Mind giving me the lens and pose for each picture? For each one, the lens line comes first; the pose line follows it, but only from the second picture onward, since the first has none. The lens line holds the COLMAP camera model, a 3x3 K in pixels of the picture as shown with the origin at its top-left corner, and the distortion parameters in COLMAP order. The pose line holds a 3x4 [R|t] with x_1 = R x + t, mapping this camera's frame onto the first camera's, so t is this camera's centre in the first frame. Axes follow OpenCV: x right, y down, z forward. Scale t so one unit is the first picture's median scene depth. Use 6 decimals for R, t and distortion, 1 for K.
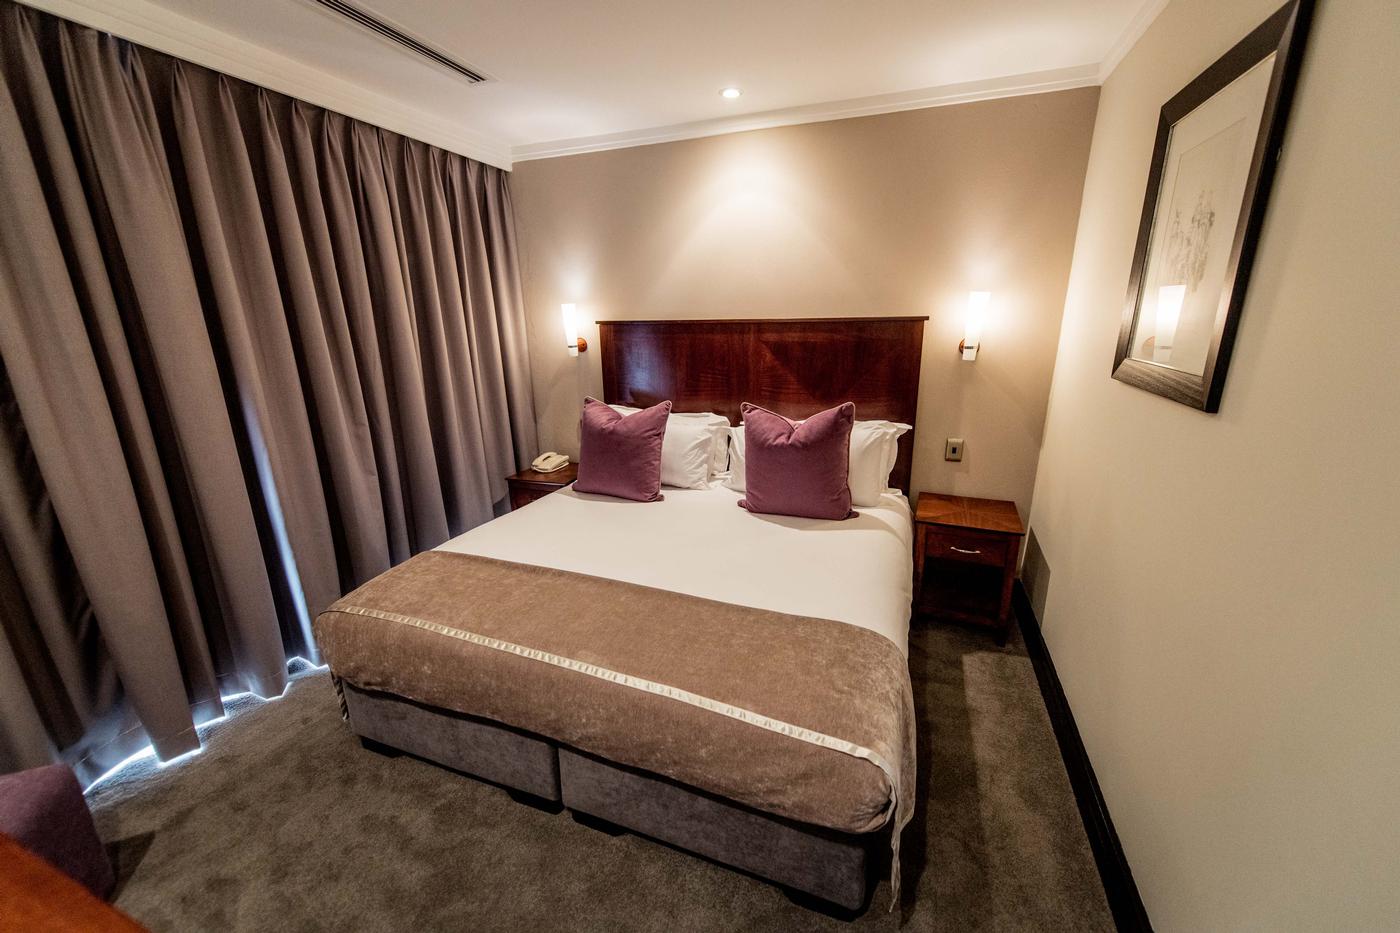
lens RADIAL K [[544.5, 0, 700.3], [0, 544.5, 468.8], [0, 0, 1]] dist [0.003344, 0.000104]
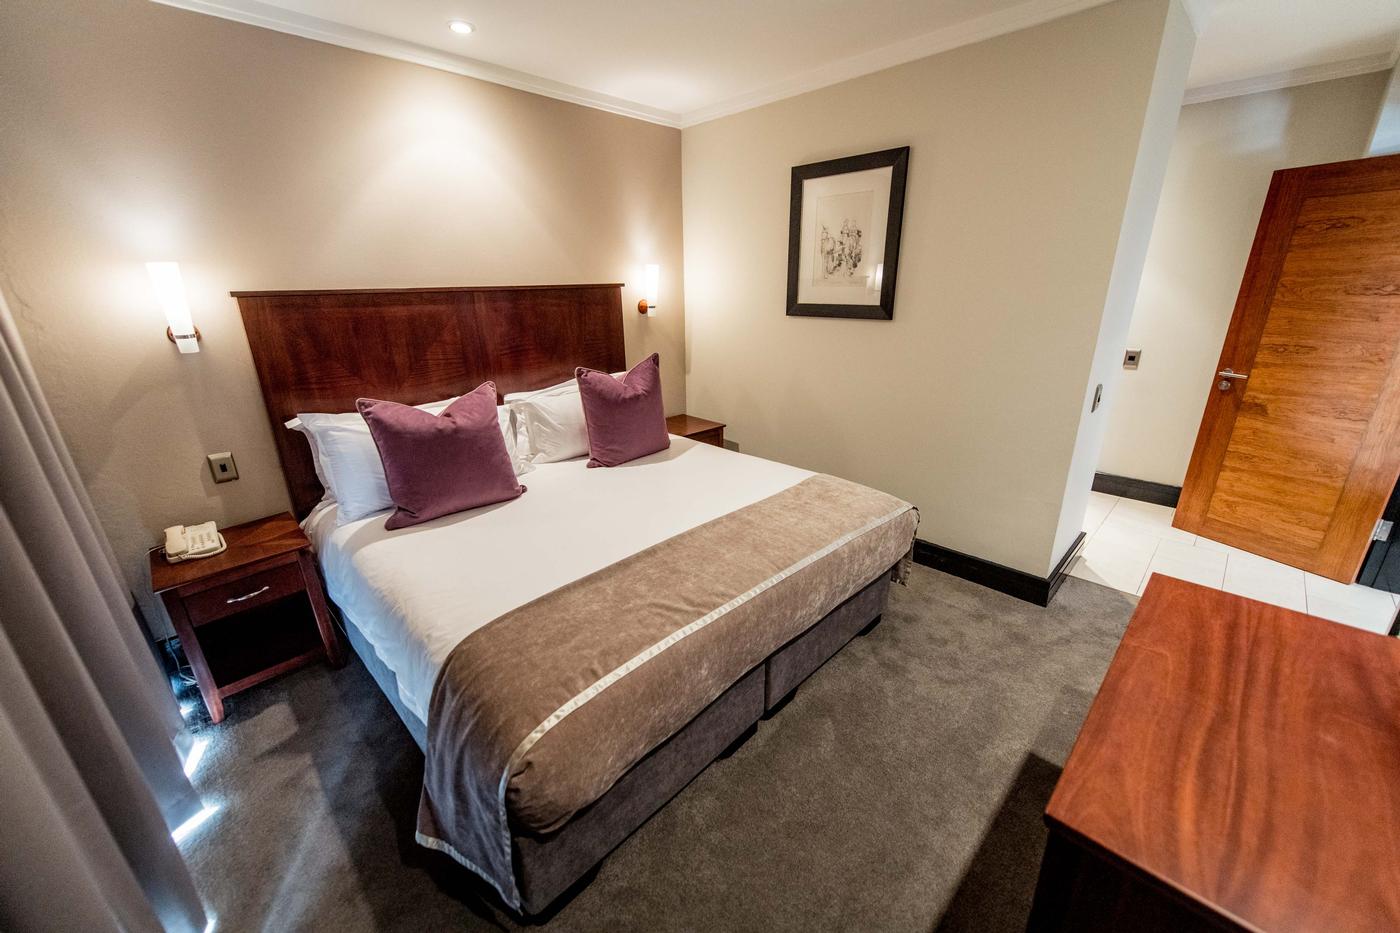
lens RADIAL K [[544.5, 0, 702.8], [0, 544.5, 468.1], [0, 0, 1]] dist [0.003344, 0.000104]
pose [[0.401656, -0.293912, 0.867345, -0.762256], [0.258770, 0.944929, 0.200370, -0.085983], [-0.878471, 0.143964, 0.455592, 0.349117]]
